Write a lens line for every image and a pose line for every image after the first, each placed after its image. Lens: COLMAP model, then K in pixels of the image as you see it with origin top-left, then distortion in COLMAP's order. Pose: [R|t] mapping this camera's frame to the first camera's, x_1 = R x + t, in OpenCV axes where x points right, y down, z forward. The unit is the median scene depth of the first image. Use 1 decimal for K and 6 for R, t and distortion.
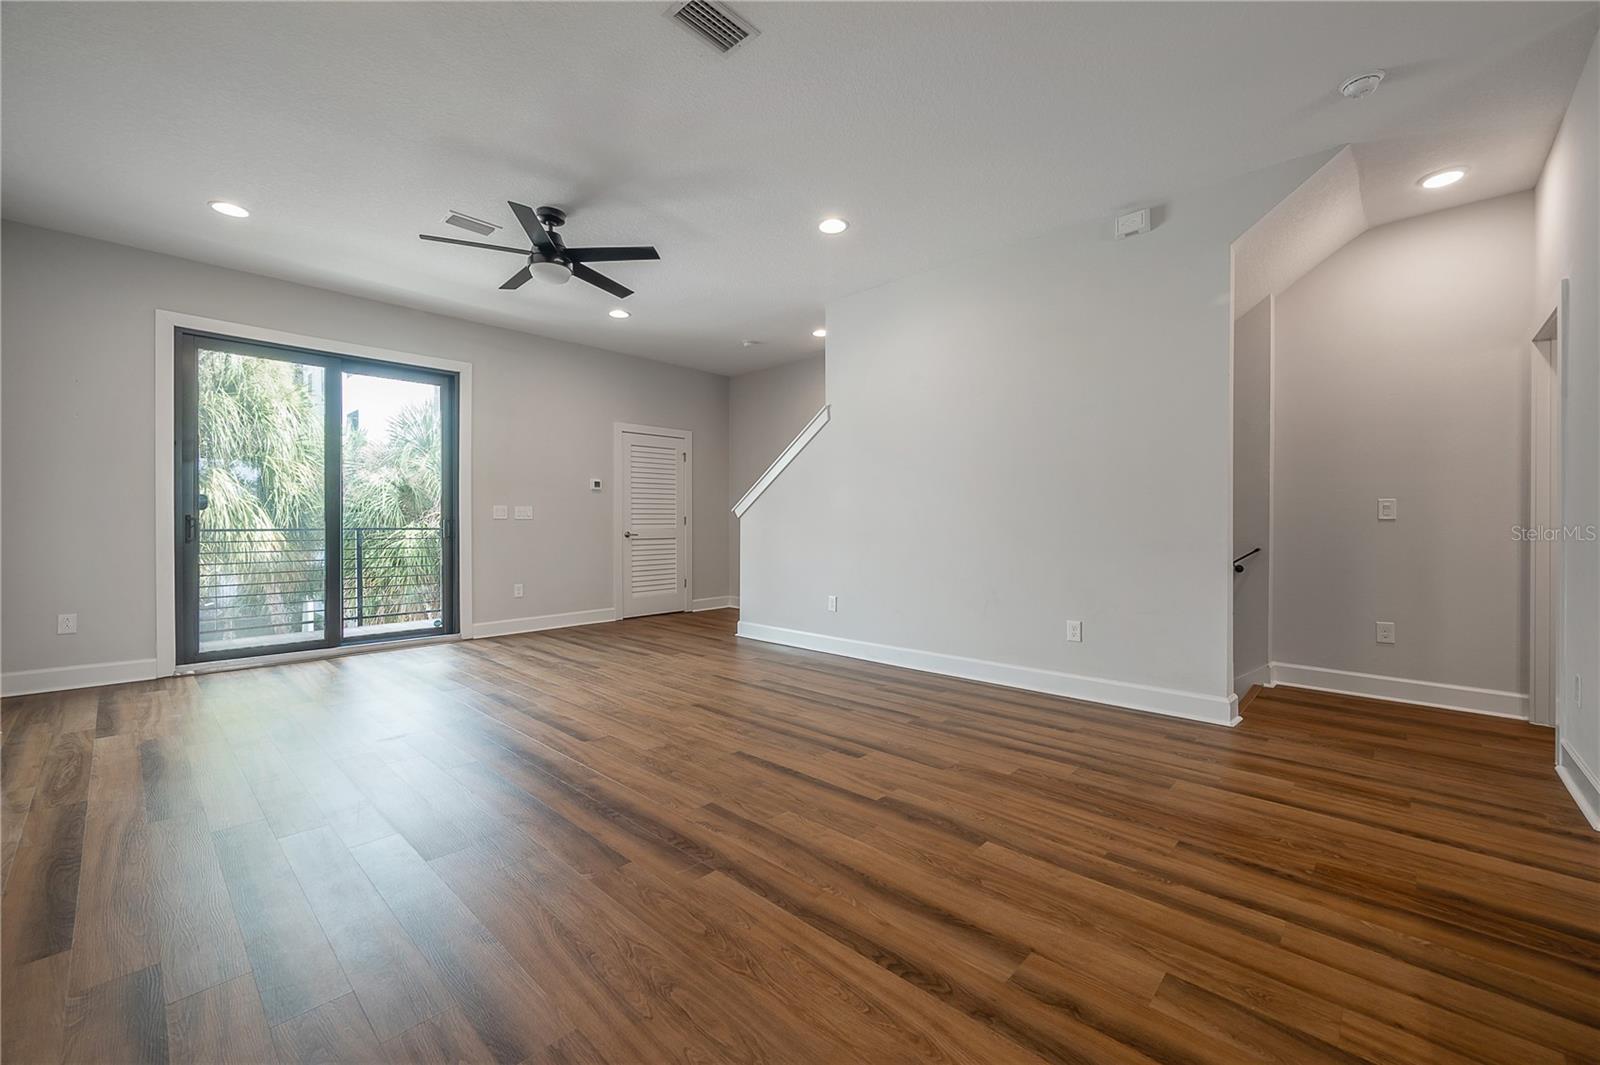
lens RADIAL K [[643.7, 0, 799.0], [0, 643.7, 523.0], [0, 0, 1]] dist [0.001180, 0.000396]
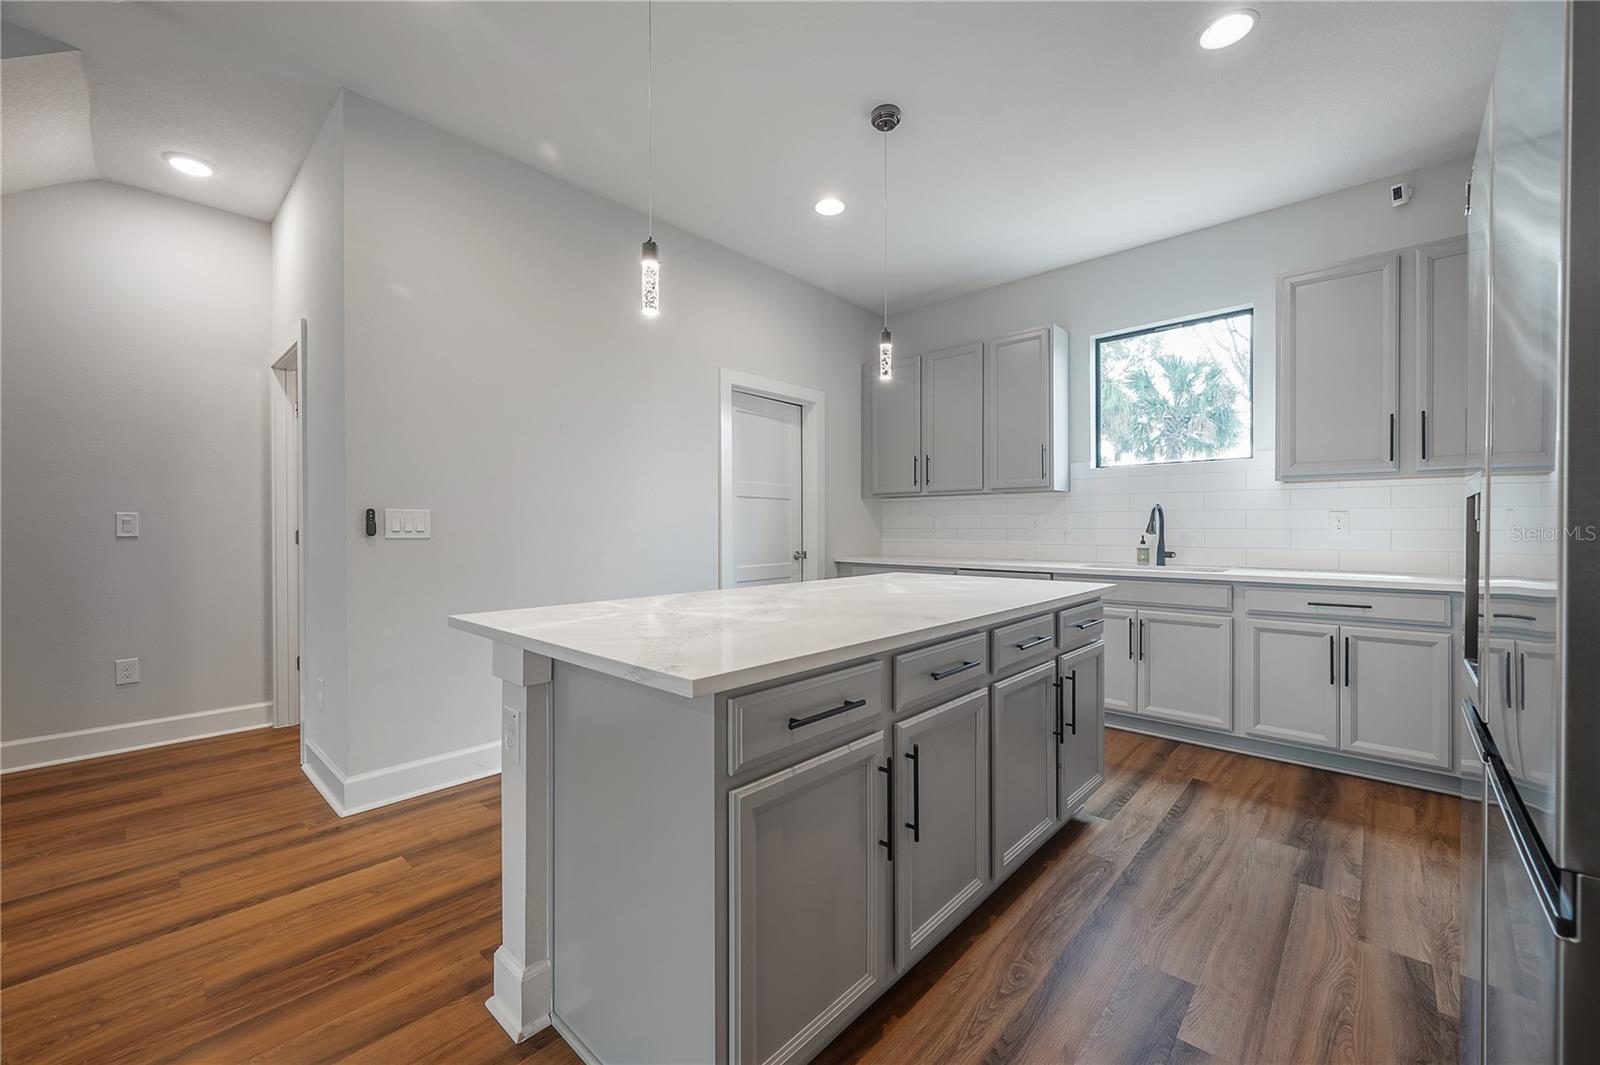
lens RADIAL K [[643.7, 0, 804.8], [0, 643.7, 531.5], [0, 0, 1]] dist [0.001180, 0.000396]
pose [[-0.003580, -0.009165, 0.999952, 0.088978], [-0.000395, 0.999958, 0.009163, -0.027760], [-0.999994, -0.000362, -0.003583, 0.158247]]
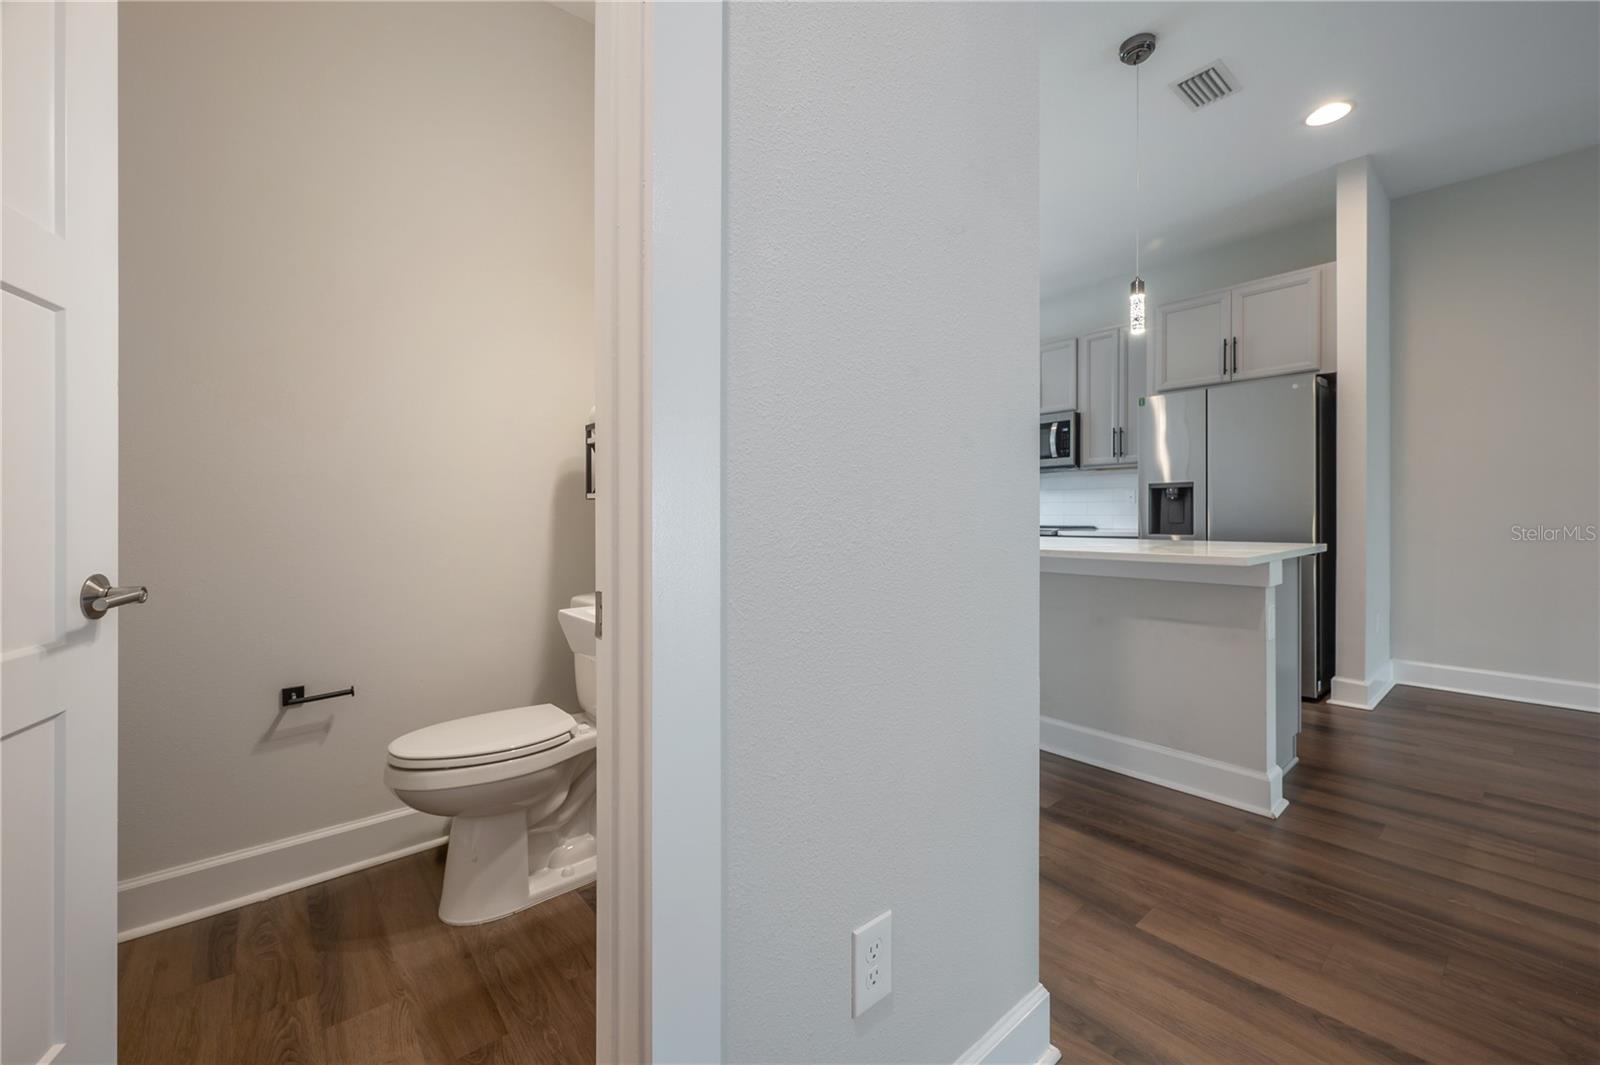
lens RADIAL K [[643.7, 0, 796.9], [0, 643.7, 517.4], [0, 0, 1]] dist [0.001180, 0.000396]
pose [[-0.993597, 0.001925, 0.112968, 1.124871], [0.002514, 0.999984, 0.005068, 0.008180], [-0.112957, 0.005320, -0.993586, 1.270427]]
